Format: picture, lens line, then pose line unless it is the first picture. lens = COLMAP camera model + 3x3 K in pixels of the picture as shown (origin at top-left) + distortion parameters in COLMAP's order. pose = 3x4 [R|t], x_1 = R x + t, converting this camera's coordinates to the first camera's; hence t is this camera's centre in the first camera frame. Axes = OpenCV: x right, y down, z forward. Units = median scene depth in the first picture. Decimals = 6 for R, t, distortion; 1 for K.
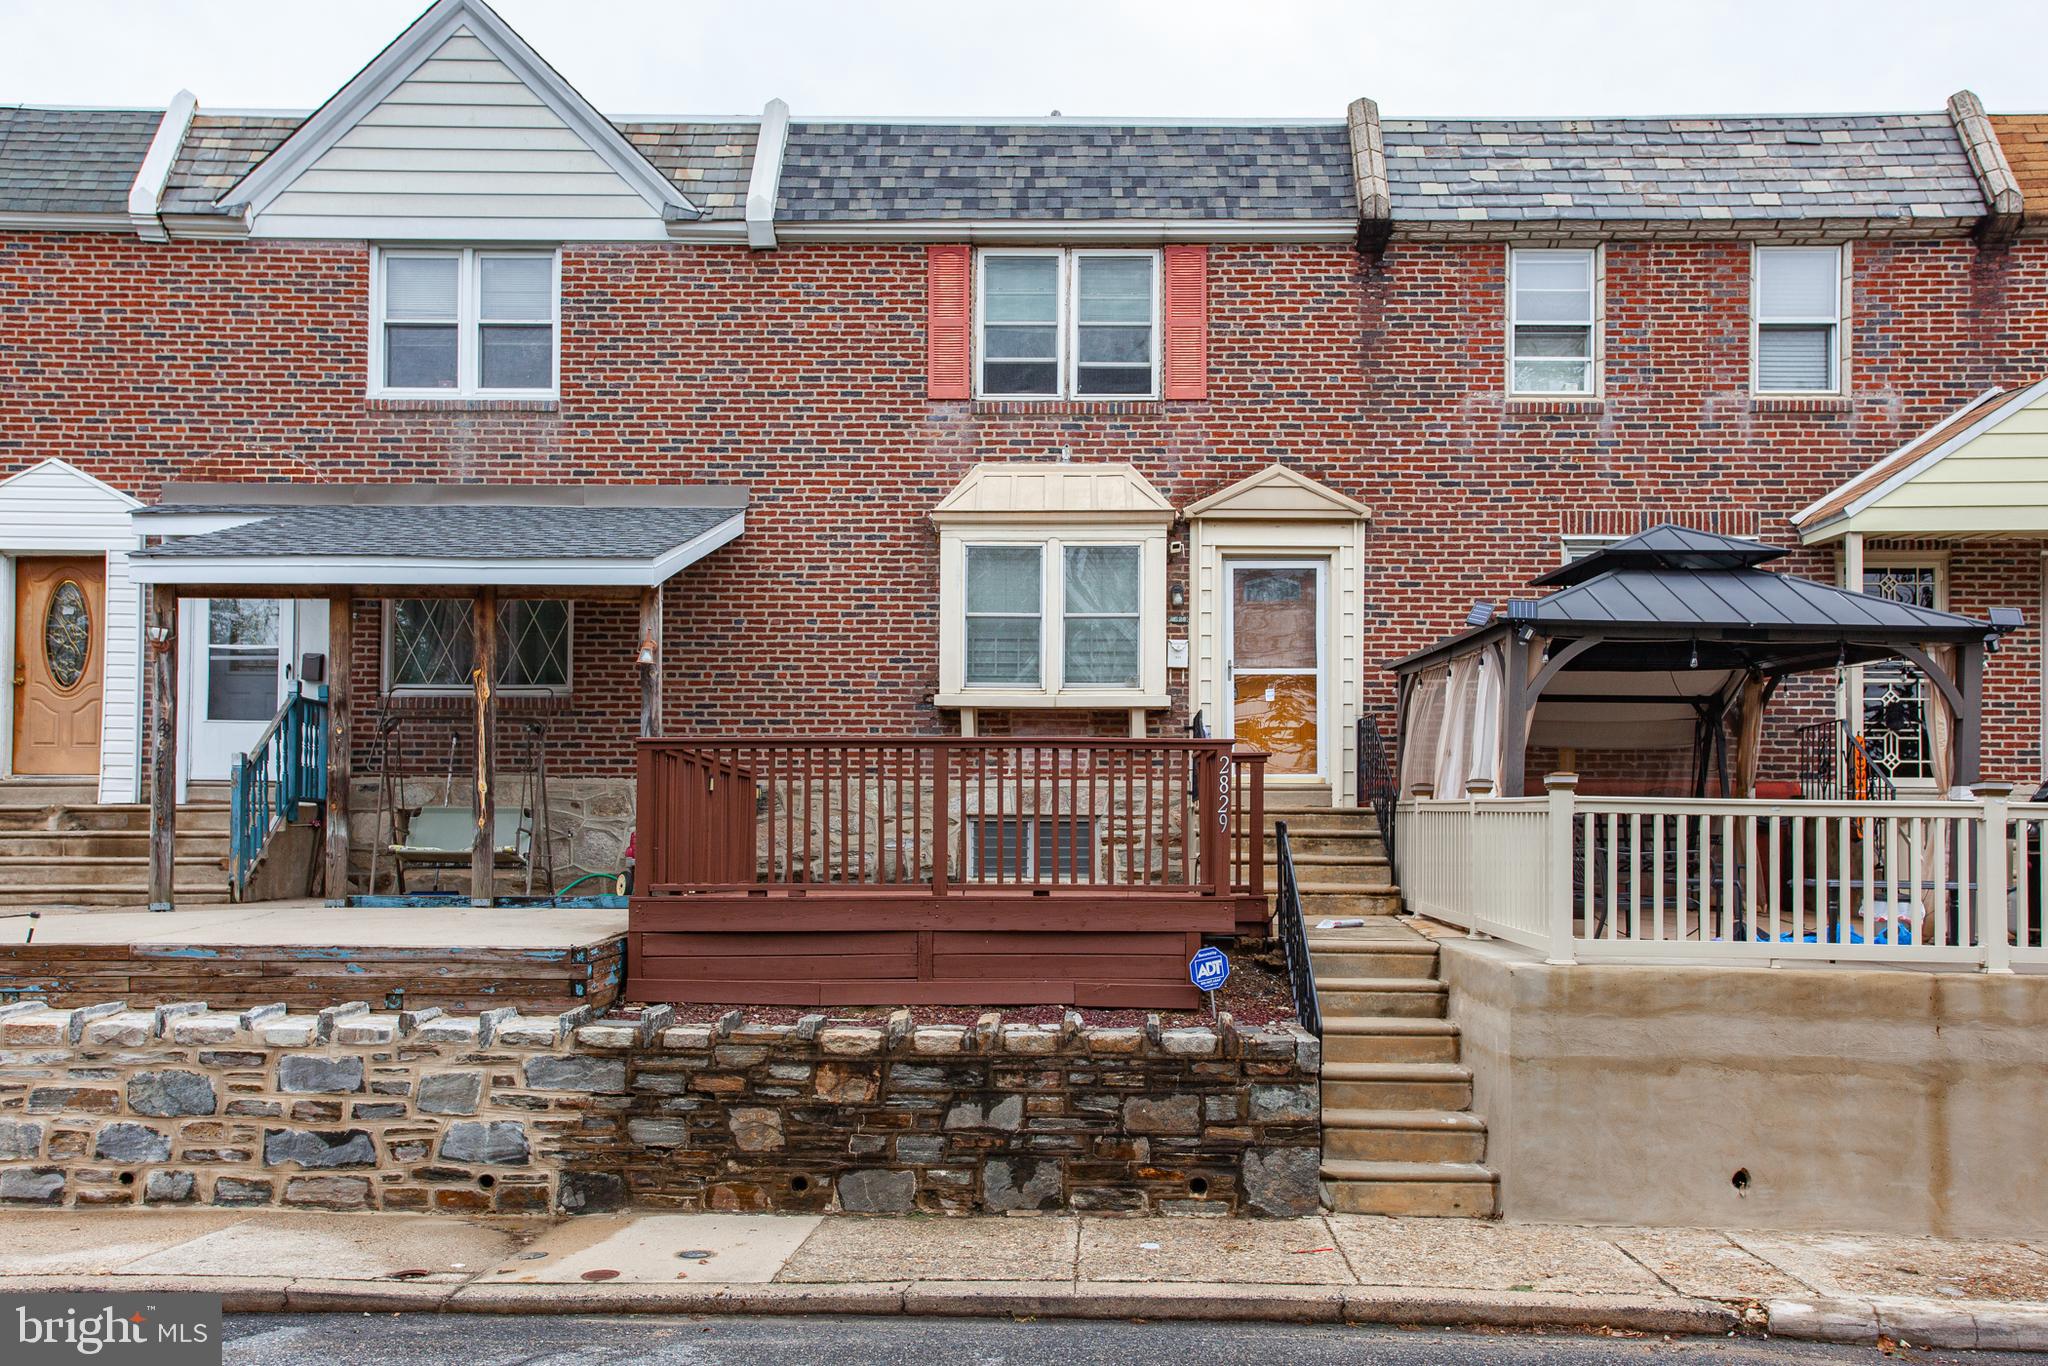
lens RADIAL K [[1787.8, 0, 1099.1], [0, 1787.8, 730.7], [0, 0, 1]] dist [0.020145, 0.090908]
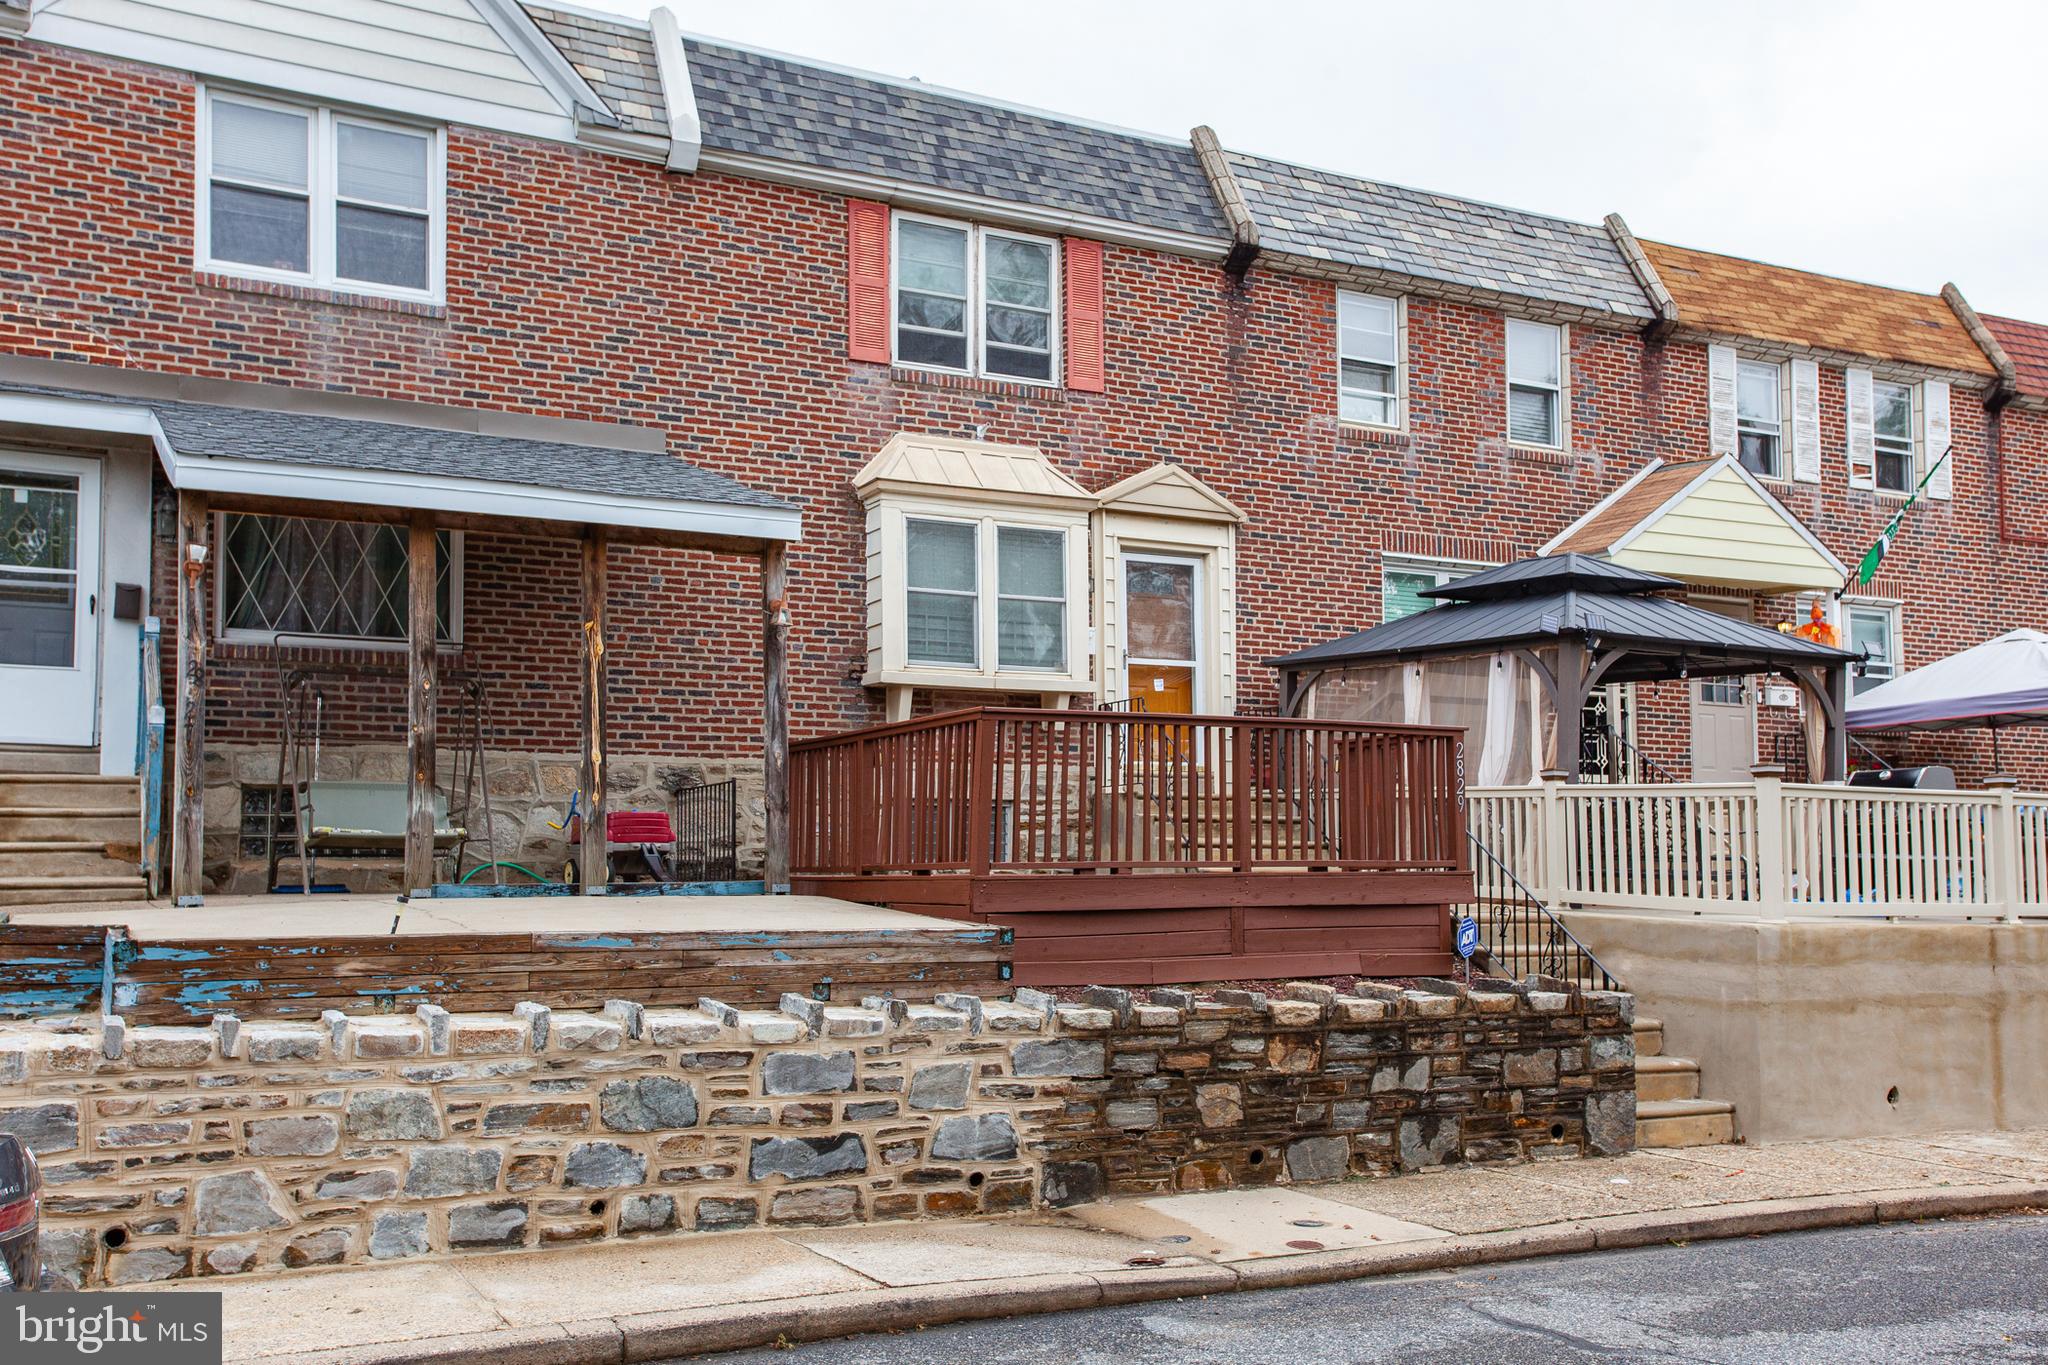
lens RADIAL K [[1875.1, 0, 1092.1], [0, 1875.1, 669.1], [0, 0, 1]] dist [0.042959, 0.087094]
pose [[0.876085, 0.043786, 0.480165, -0.457276], [-0.028828, 0.998843, -0.038487, 0.013744], [-0.481295, 0.019875, 0.876333, 0.068462]]
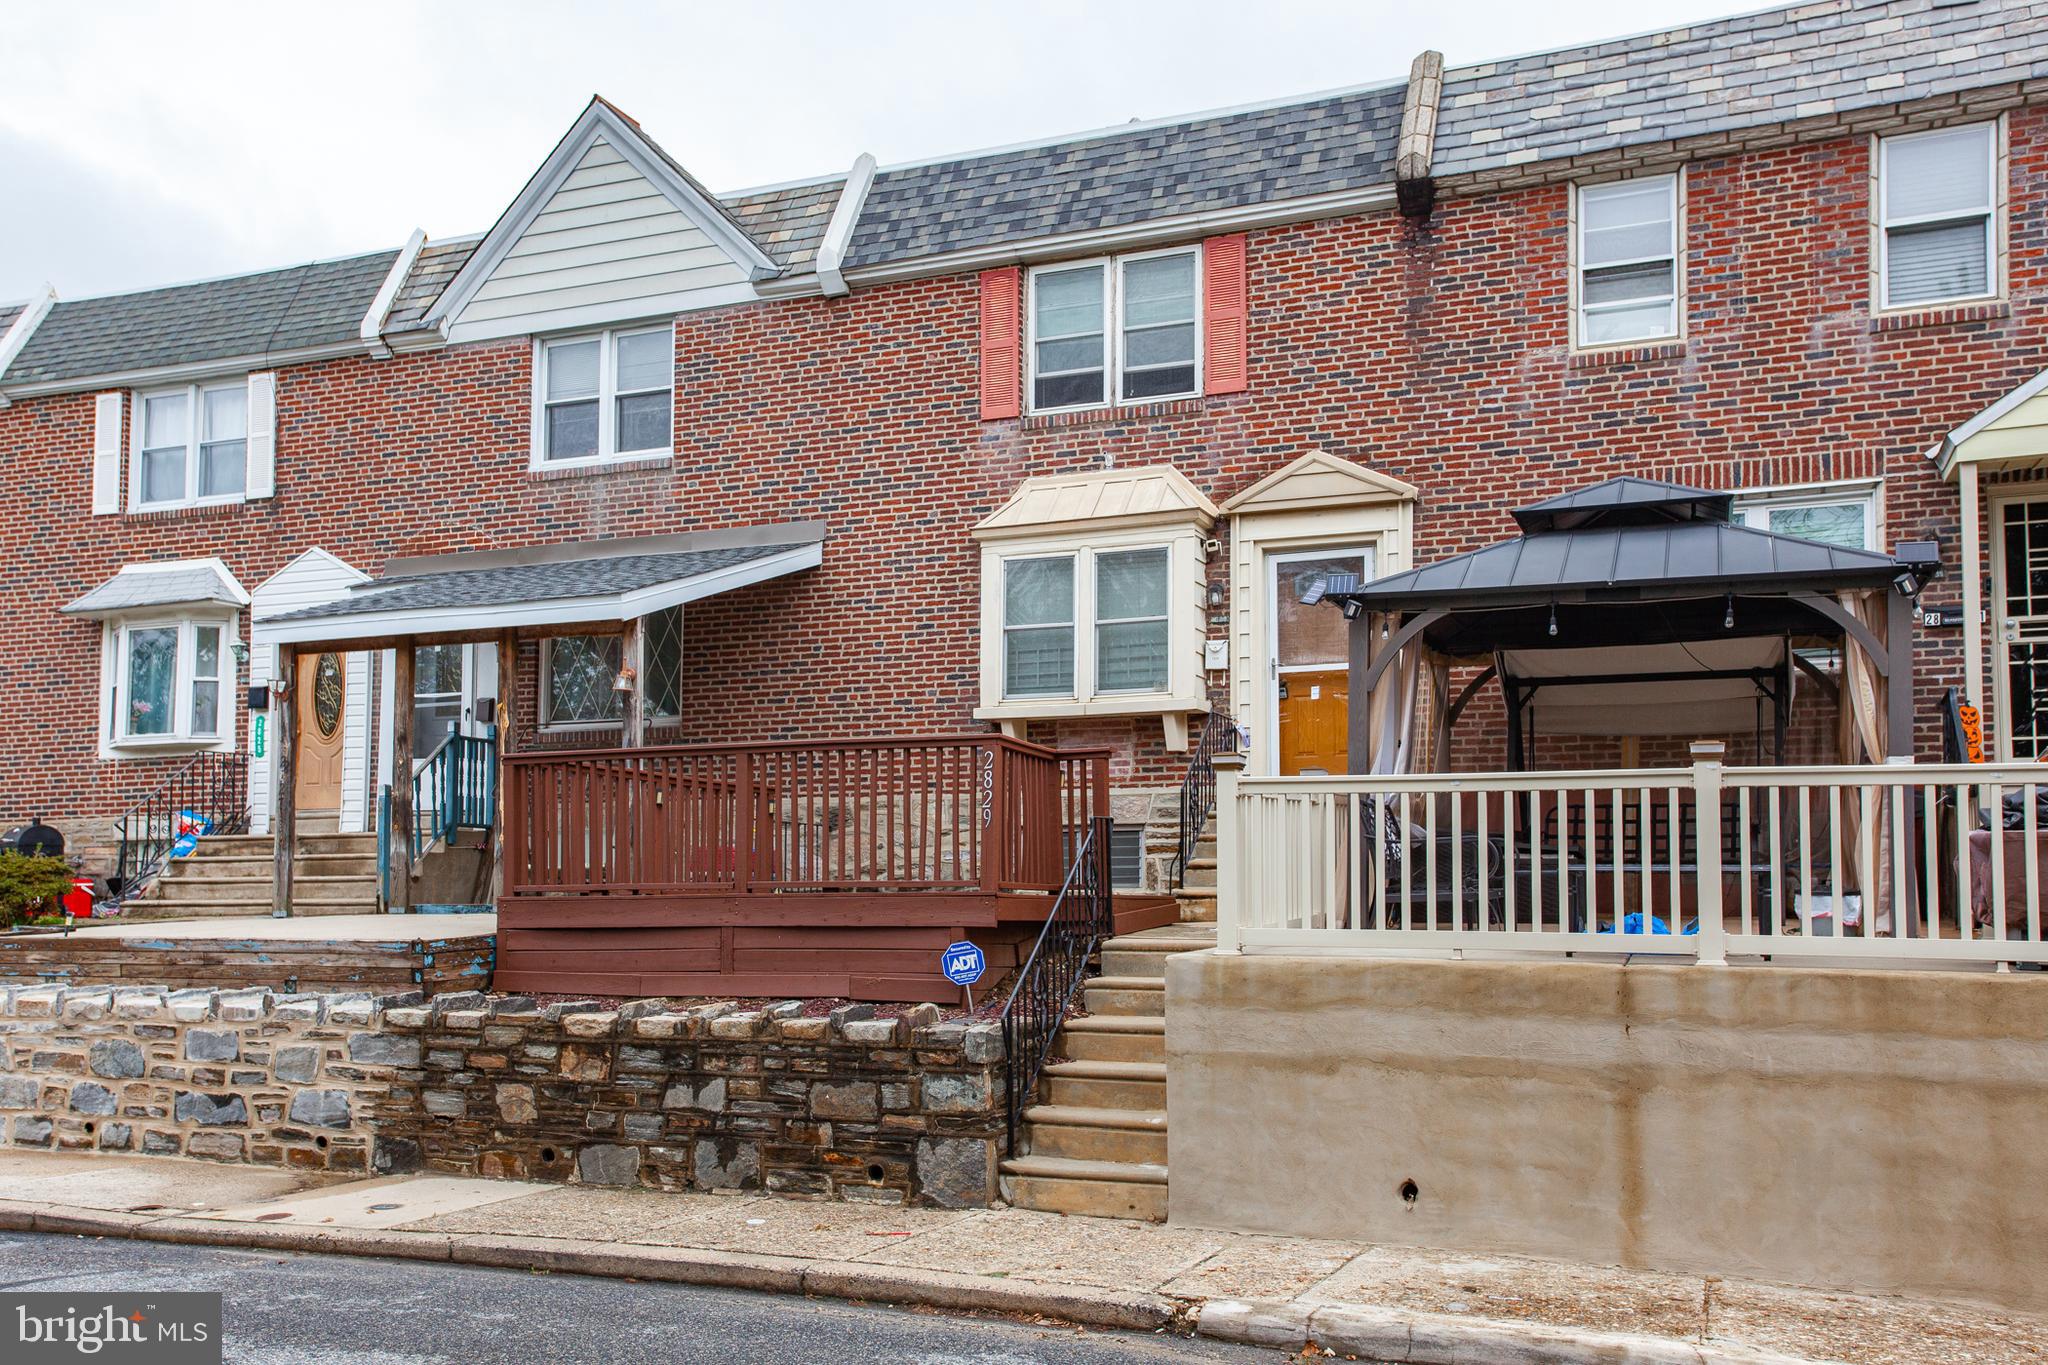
lens RADIAL K [[1875.1, 0, 1036.4], [0, 1875.1, 695.7], [0, 0, 1]] dist [0.042959, 0.087094]
pose [[0.925752, -0.048824, -0.374965, 0.330430], [0.034555, 0.998403, -0.044688, 0.020907], [0.376548, 0.028413, 0.925961, 0.023022]]
